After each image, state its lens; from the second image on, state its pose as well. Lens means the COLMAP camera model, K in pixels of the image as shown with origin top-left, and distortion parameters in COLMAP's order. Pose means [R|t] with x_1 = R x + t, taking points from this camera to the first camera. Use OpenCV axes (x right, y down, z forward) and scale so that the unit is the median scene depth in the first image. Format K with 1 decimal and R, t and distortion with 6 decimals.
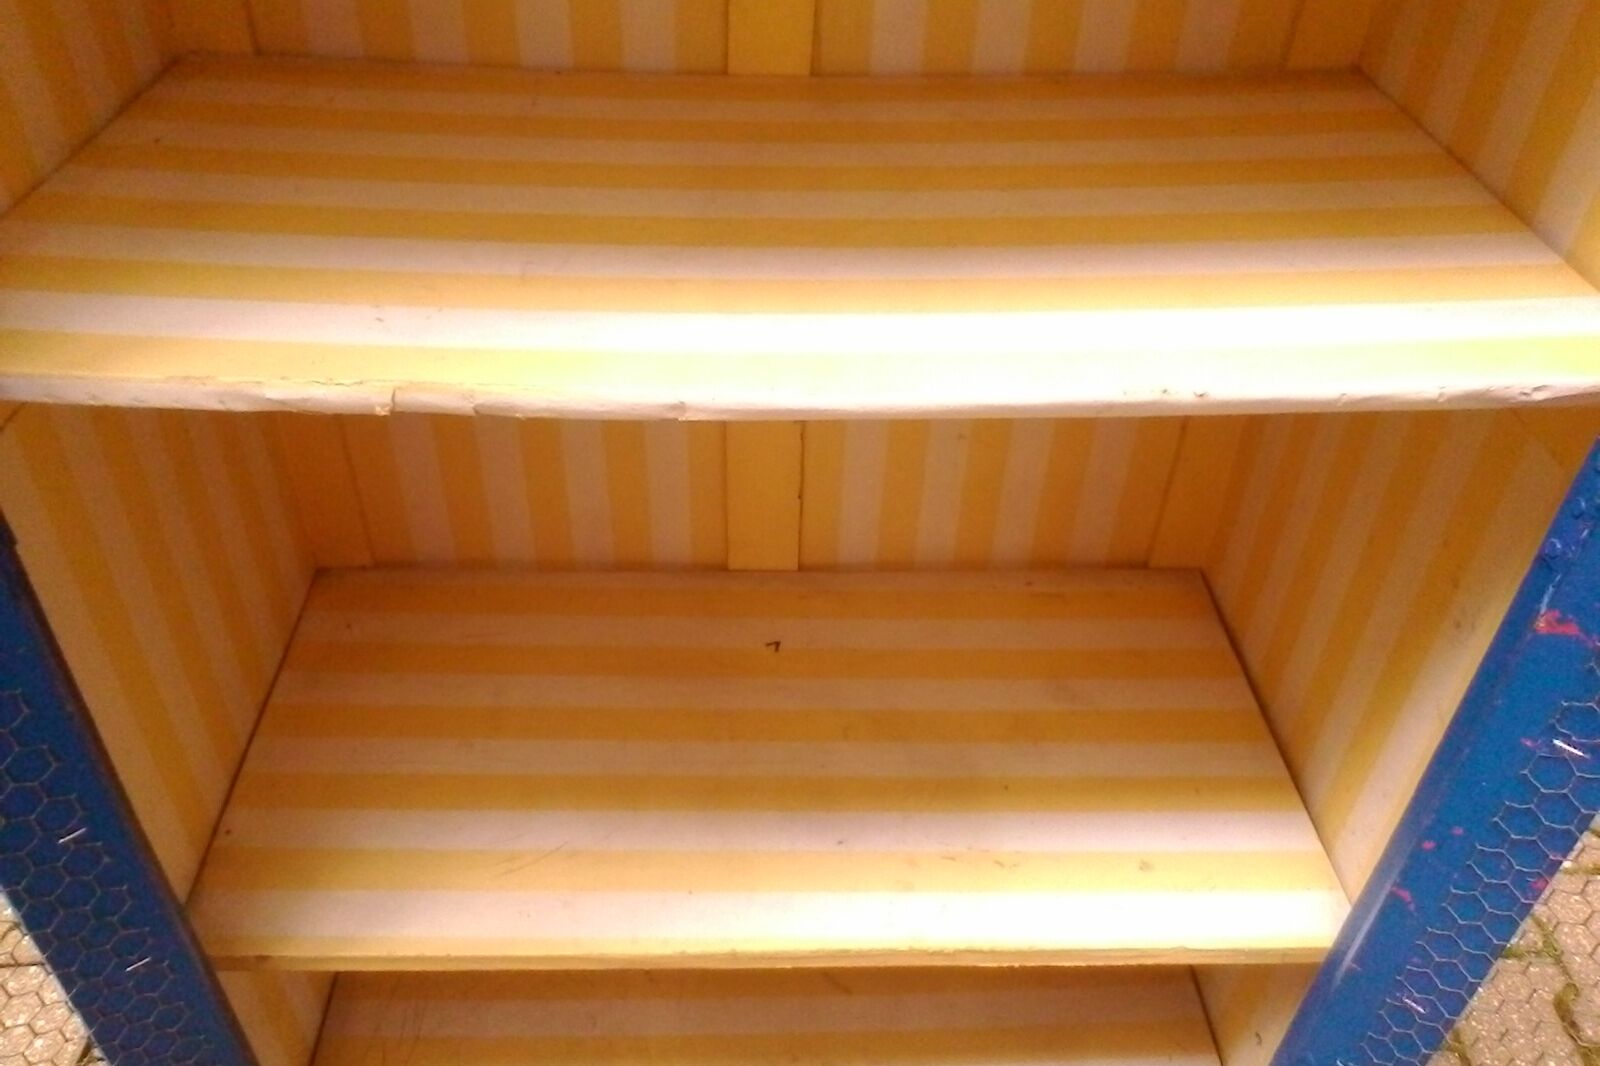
lens RADIAL K [[1244.3, 0, 797.9], [0, 1244.3, 532.0], [0, 0, 1]] dist [-0.007697, -0.005575]
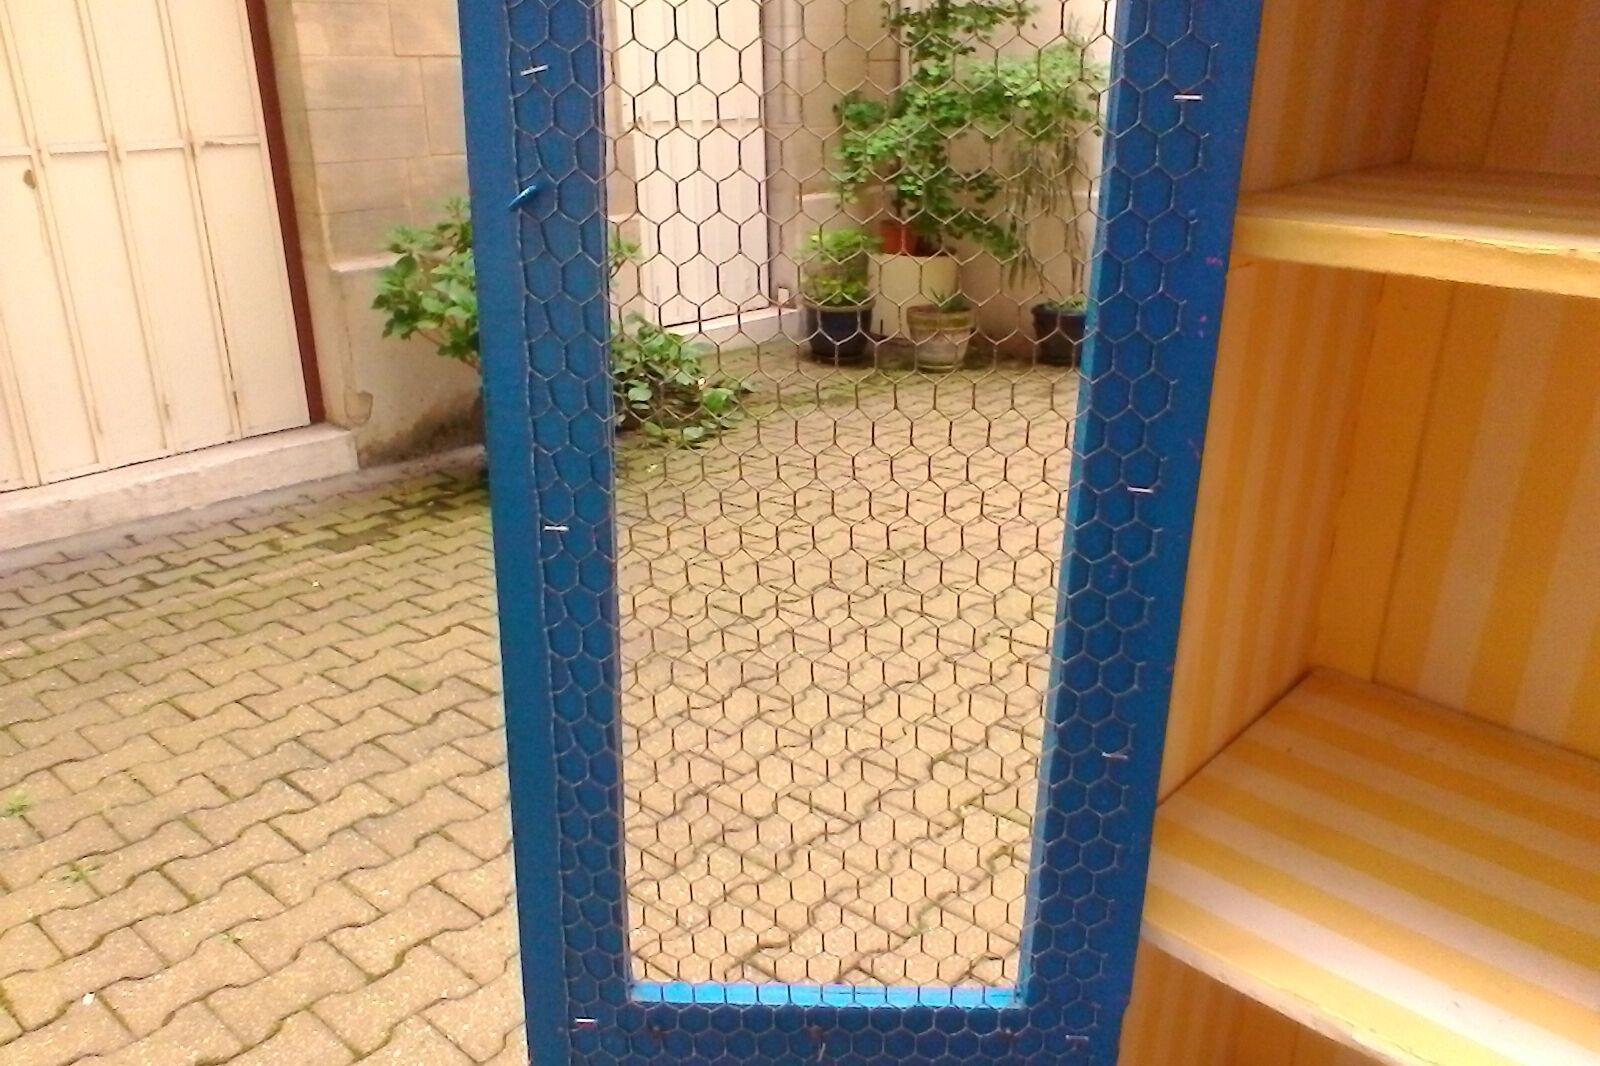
lens RADIAL K [[1244.3, 0, 797.2], [0, 1244.3, 535.4], [0, 0, 1]] dist [-0.007697, -0.005575]
pose [[0.728099, 0.216598, -0.650352, -0.114457], [-0.416274, 0.893497, -0.168462, -0.100658], [0.544598, 0.393382, 0.740718, -0.363086]]
